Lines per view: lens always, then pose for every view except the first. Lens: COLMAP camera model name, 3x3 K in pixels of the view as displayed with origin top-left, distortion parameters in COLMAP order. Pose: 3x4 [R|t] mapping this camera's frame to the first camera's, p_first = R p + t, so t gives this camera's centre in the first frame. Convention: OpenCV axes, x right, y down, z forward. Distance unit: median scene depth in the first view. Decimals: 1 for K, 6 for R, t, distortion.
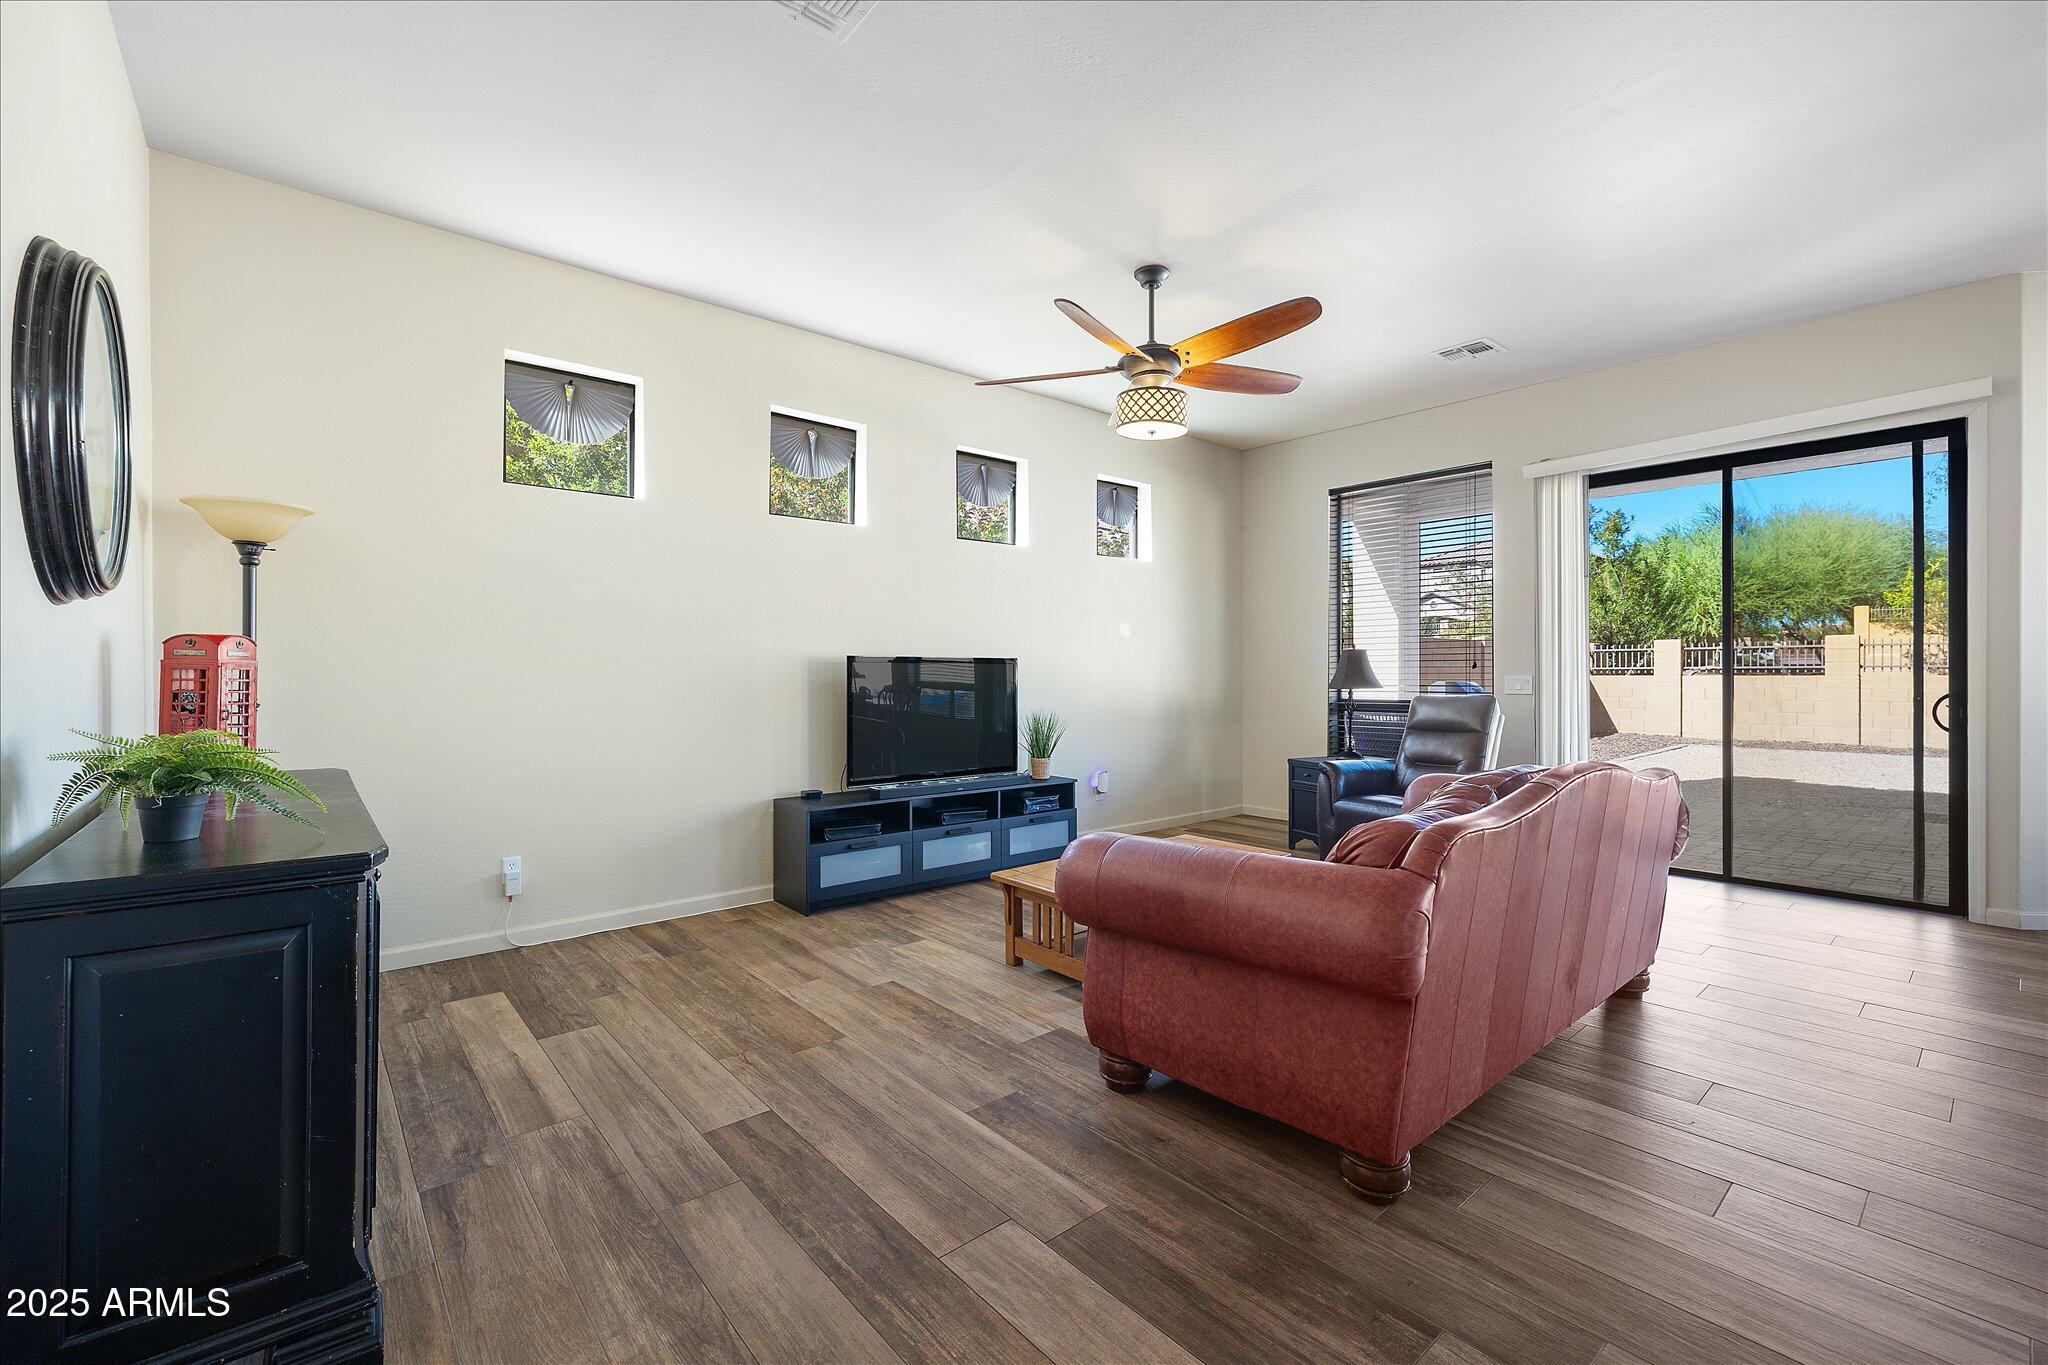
lens RADIAL K [[861.4, 0, 1022.1], [0, 861.4, 676.0], [0, 0, 1]] dist [-0.000504, 0.000120]
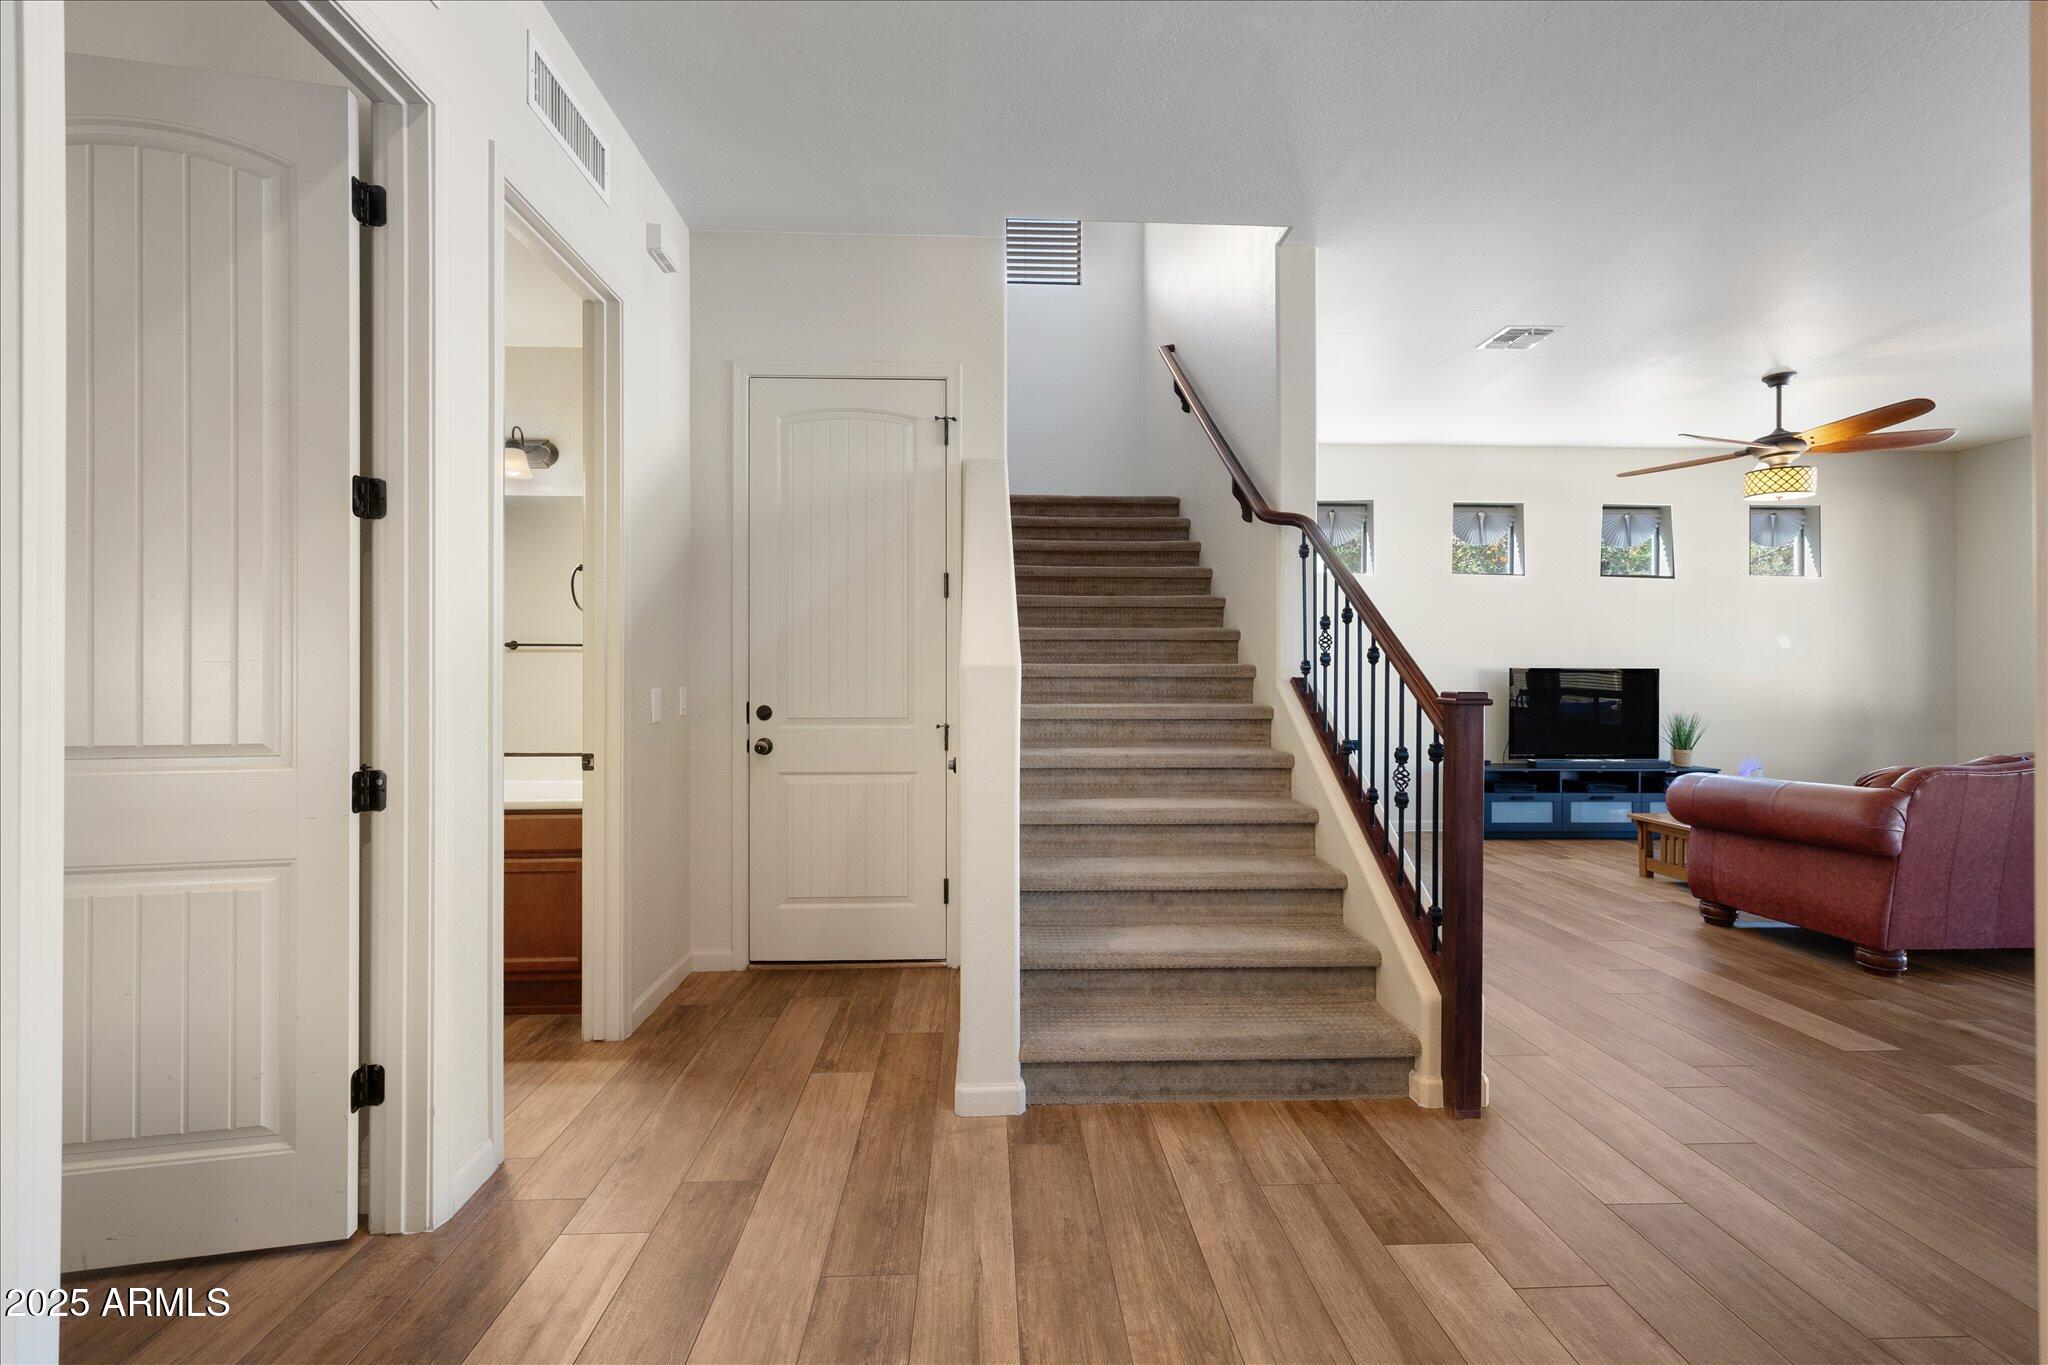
lens RADIAL K [[861.4, 0, 1029.5], [0, 861.4, 681.3], [0, 0, 1]] dist [-0.000504, 0.000120]
pose [[0.788487, 0.002671, -0.615046, 0.048222], [-0.003967, 0.999992, -0.000743, 0.002419], [0.615039, 0.003025, 0.788491, -0.616468]]
